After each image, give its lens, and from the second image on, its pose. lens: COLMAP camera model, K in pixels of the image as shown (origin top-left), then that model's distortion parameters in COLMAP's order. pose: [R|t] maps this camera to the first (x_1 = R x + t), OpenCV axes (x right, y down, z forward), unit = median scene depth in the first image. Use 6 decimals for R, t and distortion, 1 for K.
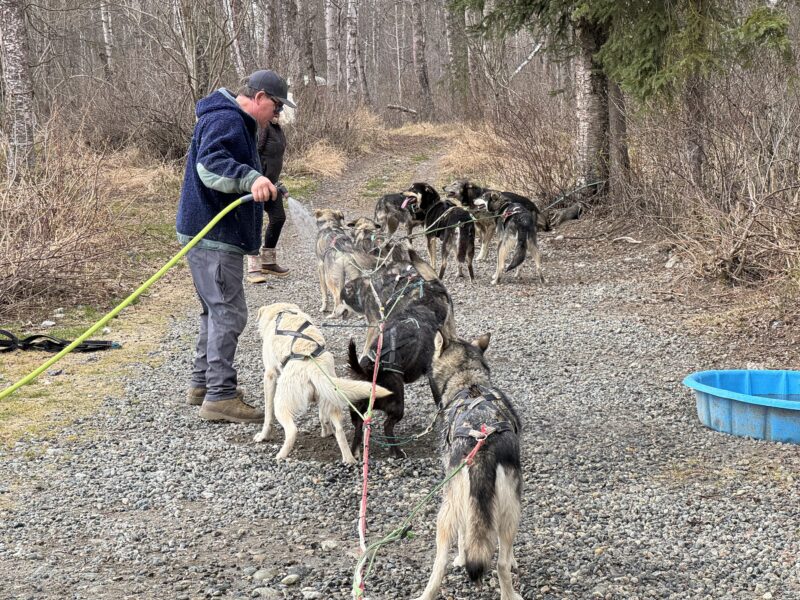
lens RADIAL K [[1830.8, 0, 401.0], [0, 1830.8, 300.5], [0, 0, 1]] dist [-0.091167, 0.000000]
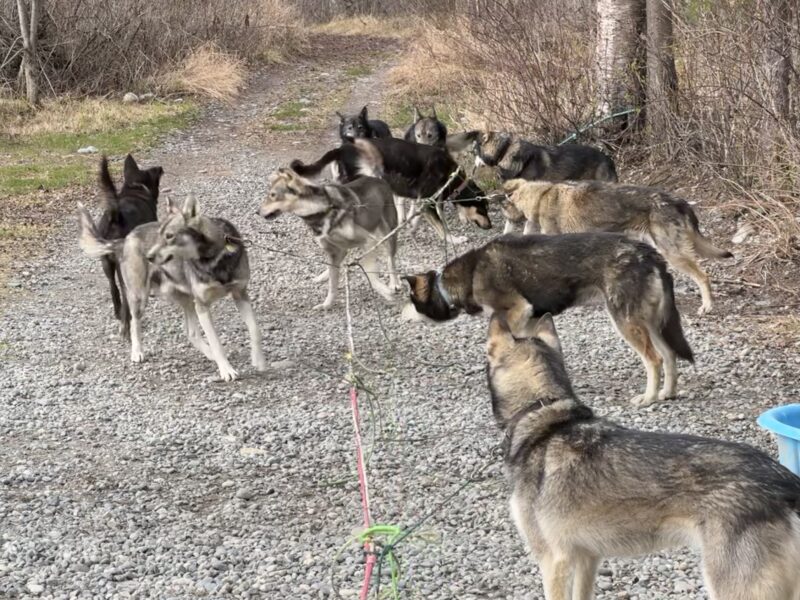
lens RADIAL K [[1774.2, 0, 398.0], [0, 1774.2, 298.5], [0, 0, 1]] dist [0.179665, 0.000000]
pose [[0.999930, 0.008691, 0.008043, 0.020341], [-0.008113, 0.997566, -0.069259, 0.047334], [-0.008625, 0.069189, 0.997566, 0.367159]]
